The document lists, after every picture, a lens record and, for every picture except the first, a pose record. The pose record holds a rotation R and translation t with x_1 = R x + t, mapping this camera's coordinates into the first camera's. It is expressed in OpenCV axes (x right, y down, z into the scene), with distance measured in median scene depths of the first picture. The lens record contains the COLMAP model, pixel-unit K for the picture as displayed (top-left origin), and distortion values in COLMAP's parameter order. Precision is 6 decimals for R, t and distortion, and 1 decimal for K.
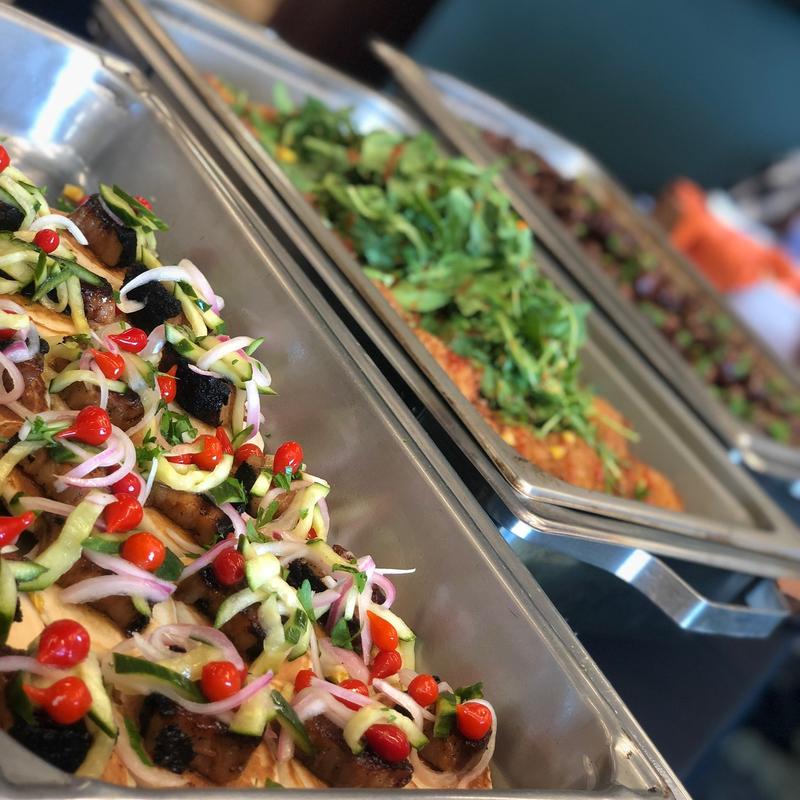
lens RADIAL K [[1591.9, 0, 400.0], [0, 1591.9, 400.0], [0, 0, 1]] dist [-0.120349, 1.219389]
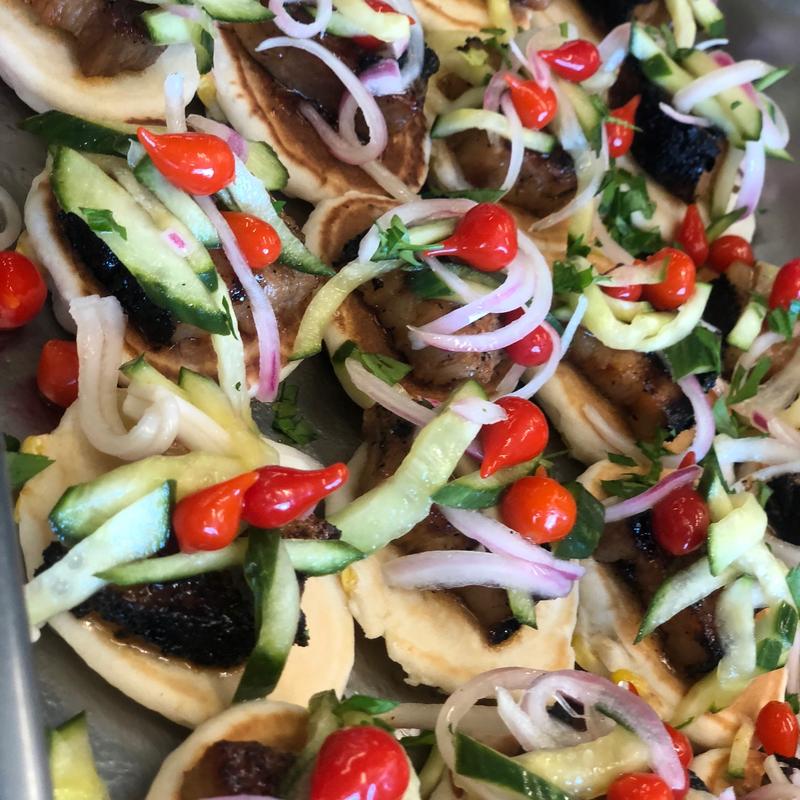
lens RADIAL K [[1591.9, 0, 400.0], [0, 1591.9, 400.0], [0, 0, 1]] dist [-0.120349, 1.219389]
pose [[0.957154, 0.184209, -0.223436, -0.077215], [-0.113832, 0.948815, 0.294605, -0.090011], [0.266269, -0.256548, 0.929131, 0.405484]]
